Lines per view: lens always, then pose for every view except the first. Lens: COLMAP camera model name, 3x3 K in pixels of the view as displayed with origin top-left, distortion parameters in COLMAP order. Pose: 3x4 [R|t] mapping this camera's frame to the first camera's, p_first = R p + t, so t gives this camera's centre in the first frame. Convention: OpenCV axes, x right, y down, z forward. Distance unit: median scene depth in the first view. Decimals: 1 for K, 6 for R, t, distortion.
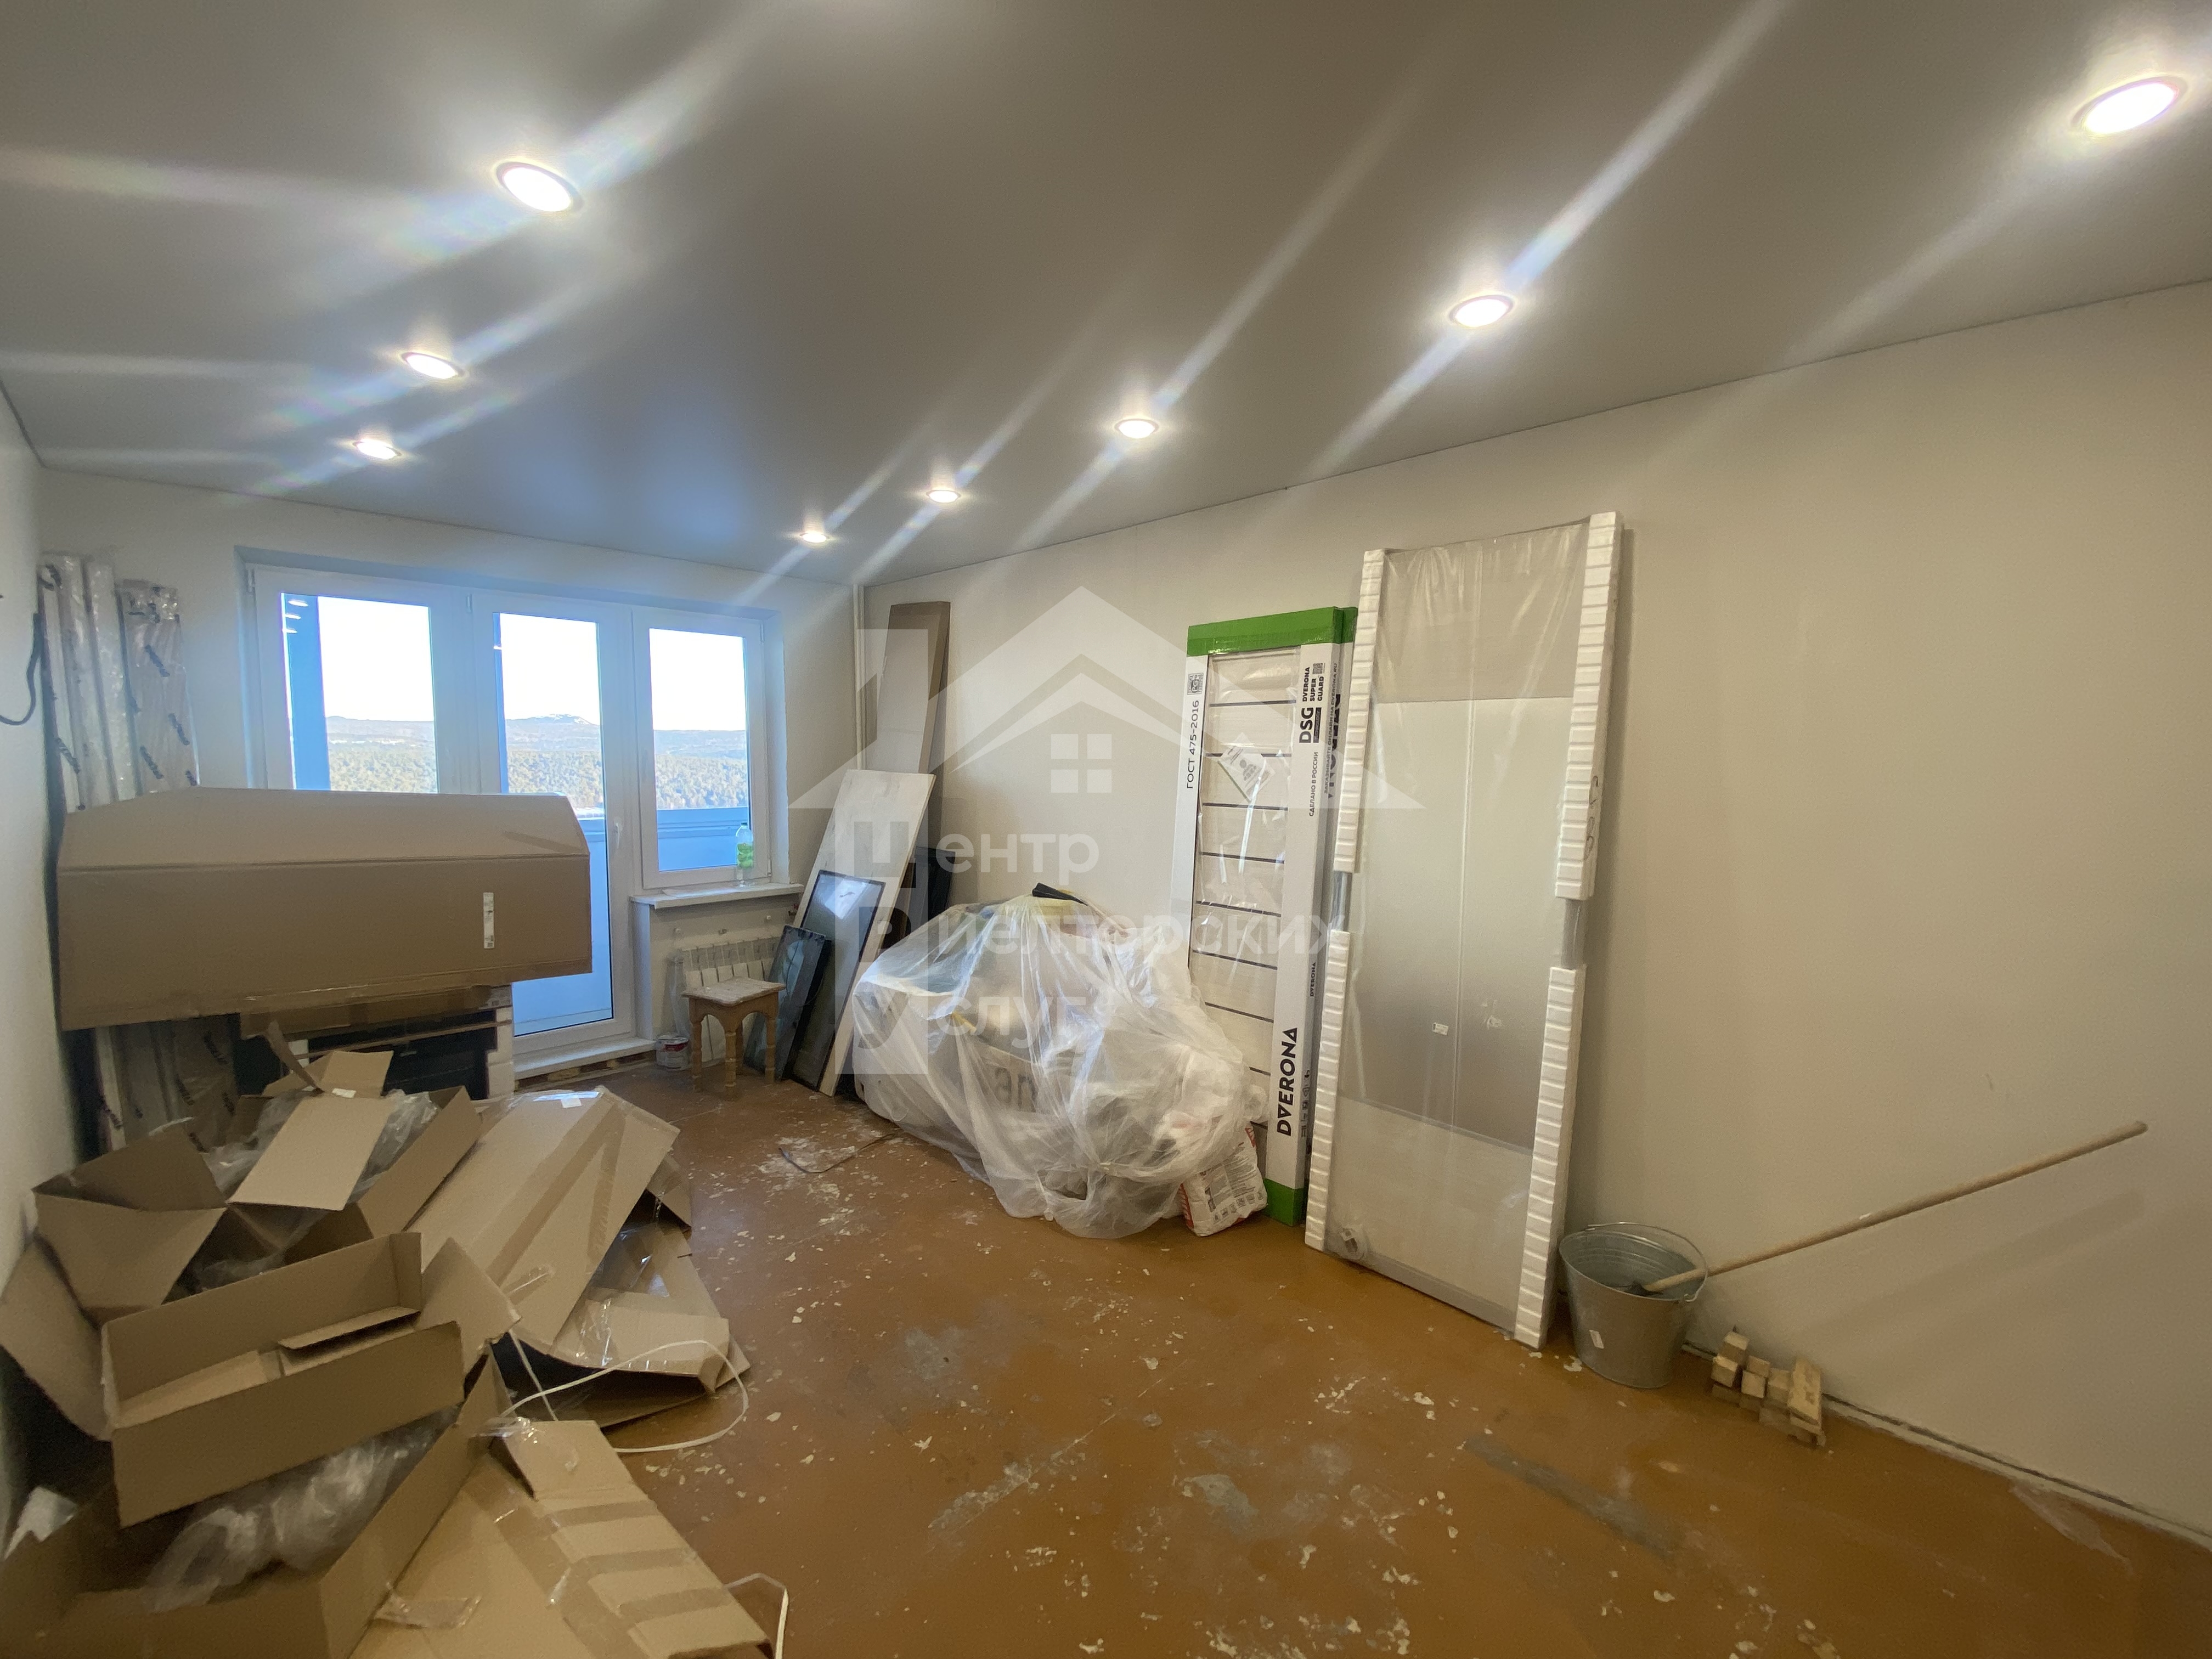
lens RADIAL K [[915.2, 0, 1106.0], [0, 915.2, 829.5], [0, 0, 1]] dist [-0.016484, 0.000015]
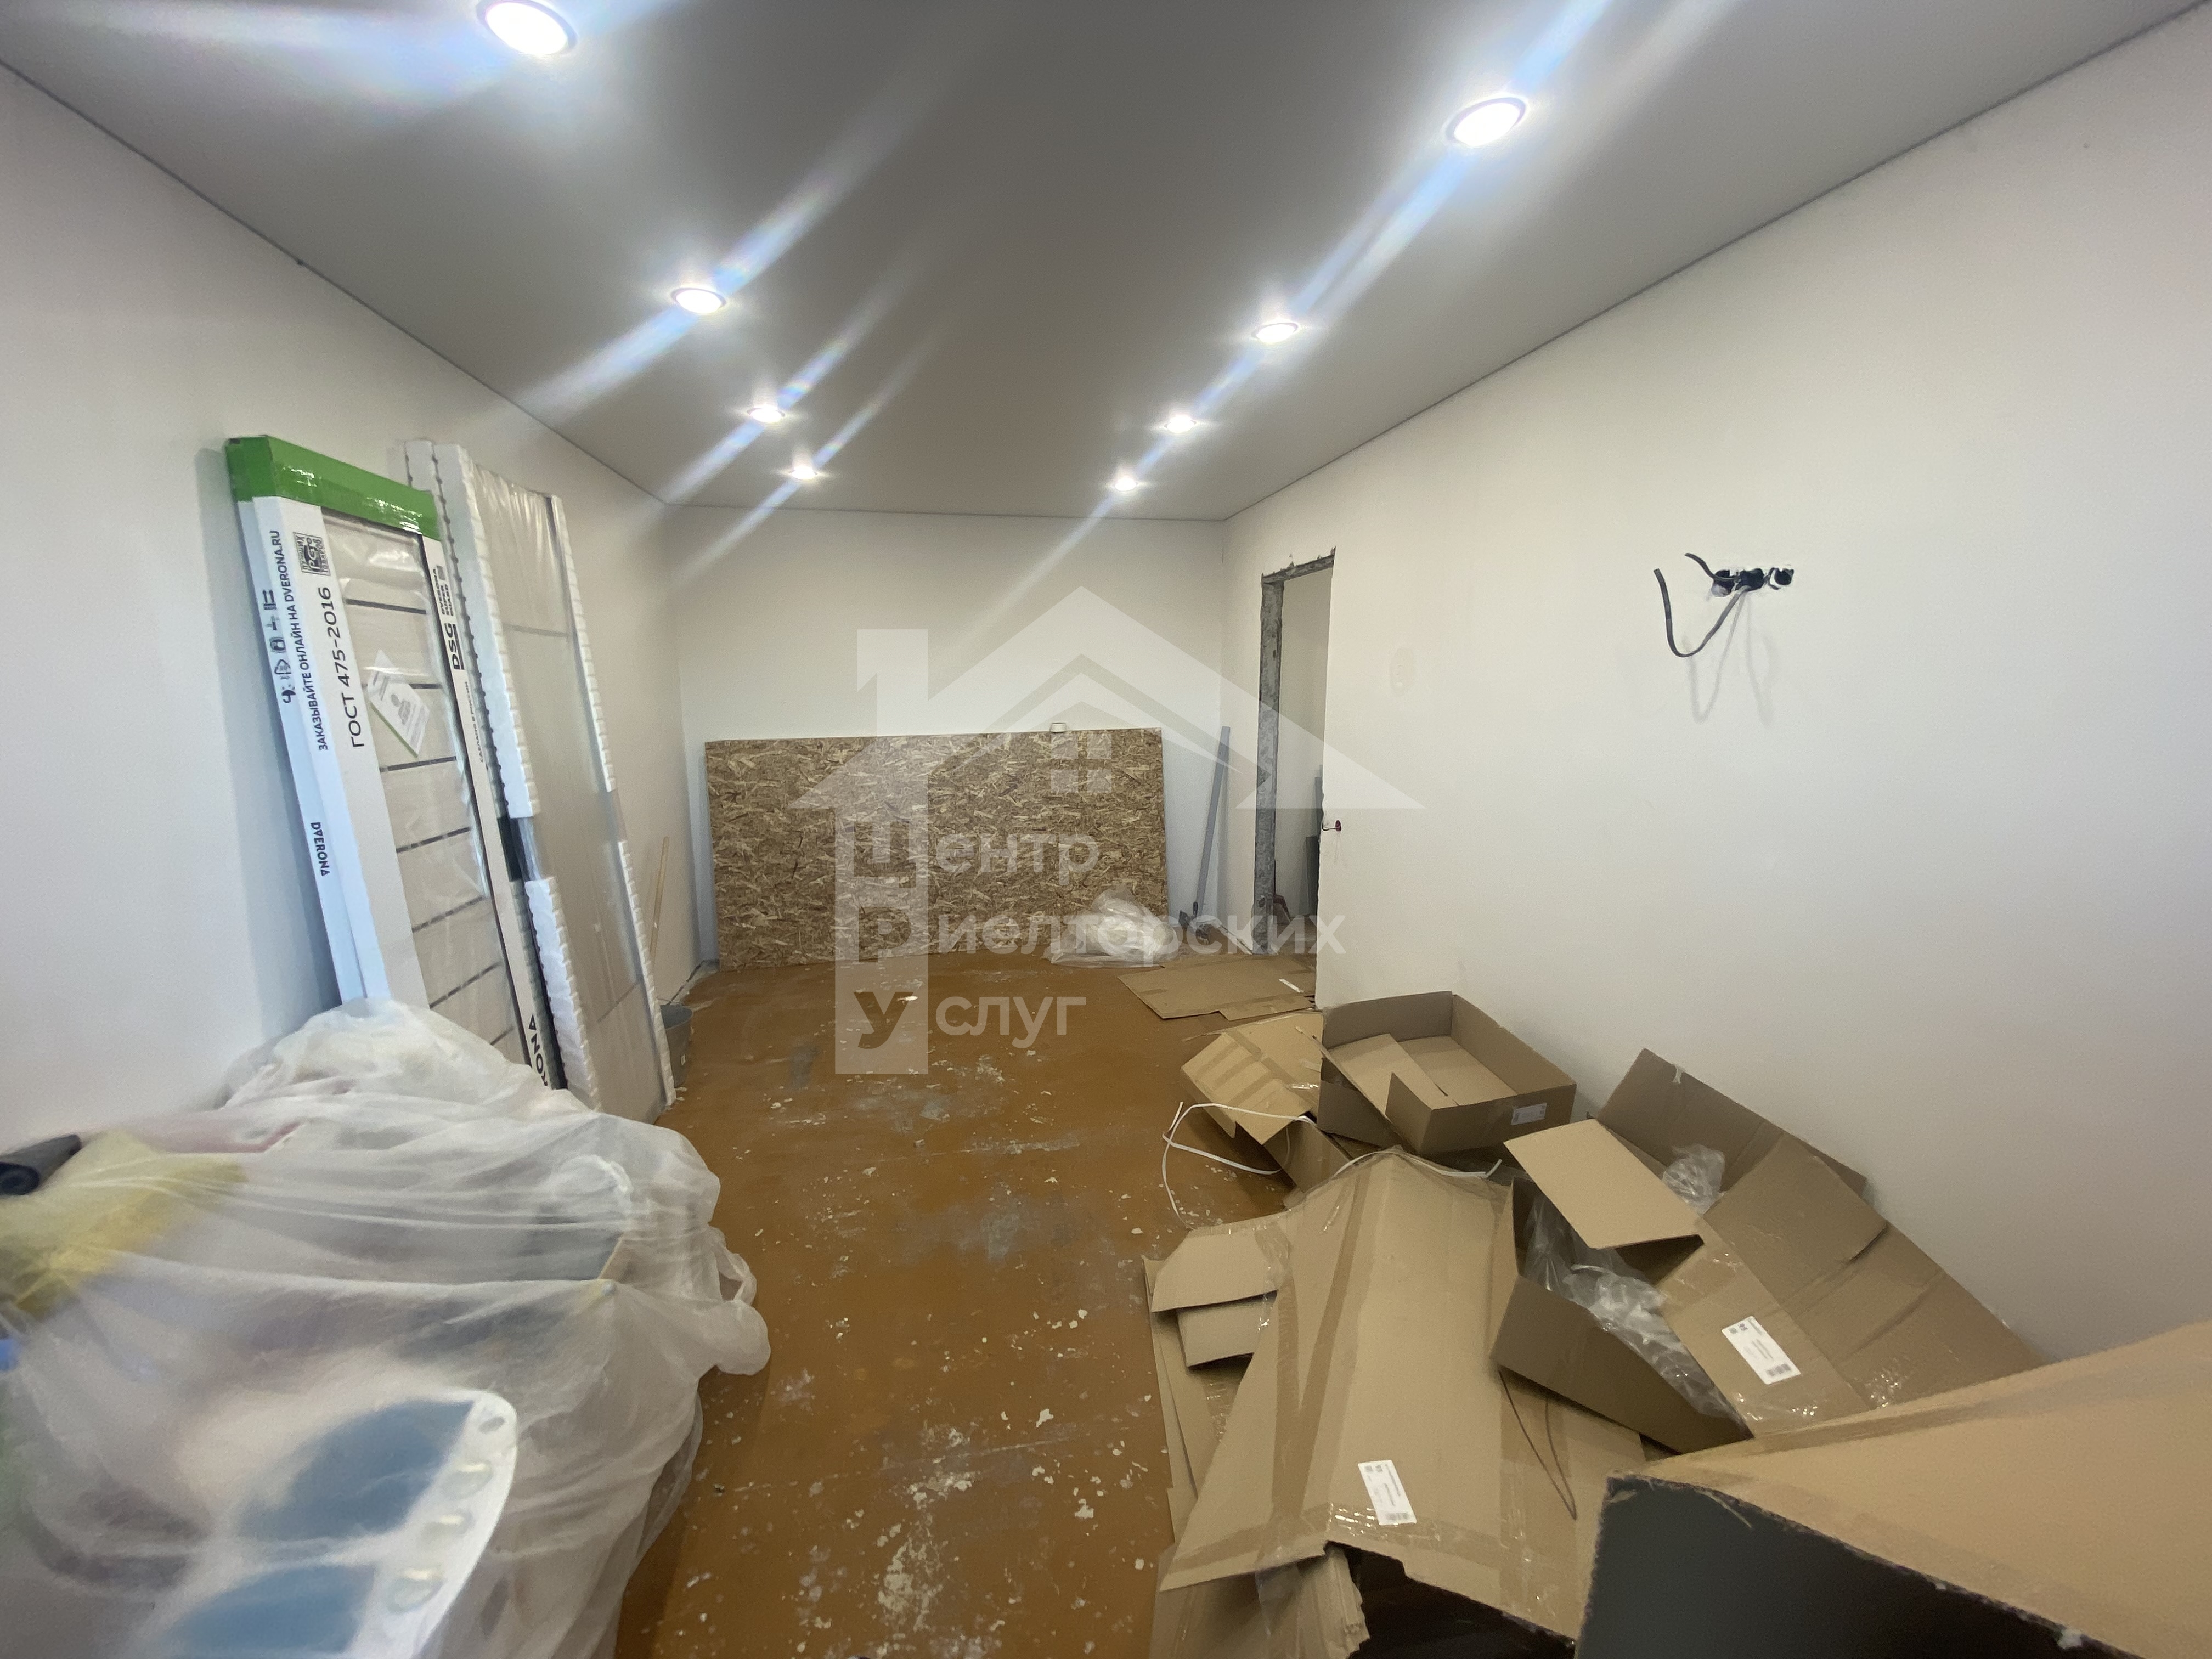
lens RADIAL K [[915.2, 0, 1106.0], [0, 915.2, 829.5], [0, 0, 1]] dist [-0.016484, 0.000015]
pose [[-0.835201, -0.101508, 0.540495, -0.669125], [0.026308, 0.974318, 0.223634, -0.120486], [-0.549315, 0.200999, -0.811081, 1.352586]]
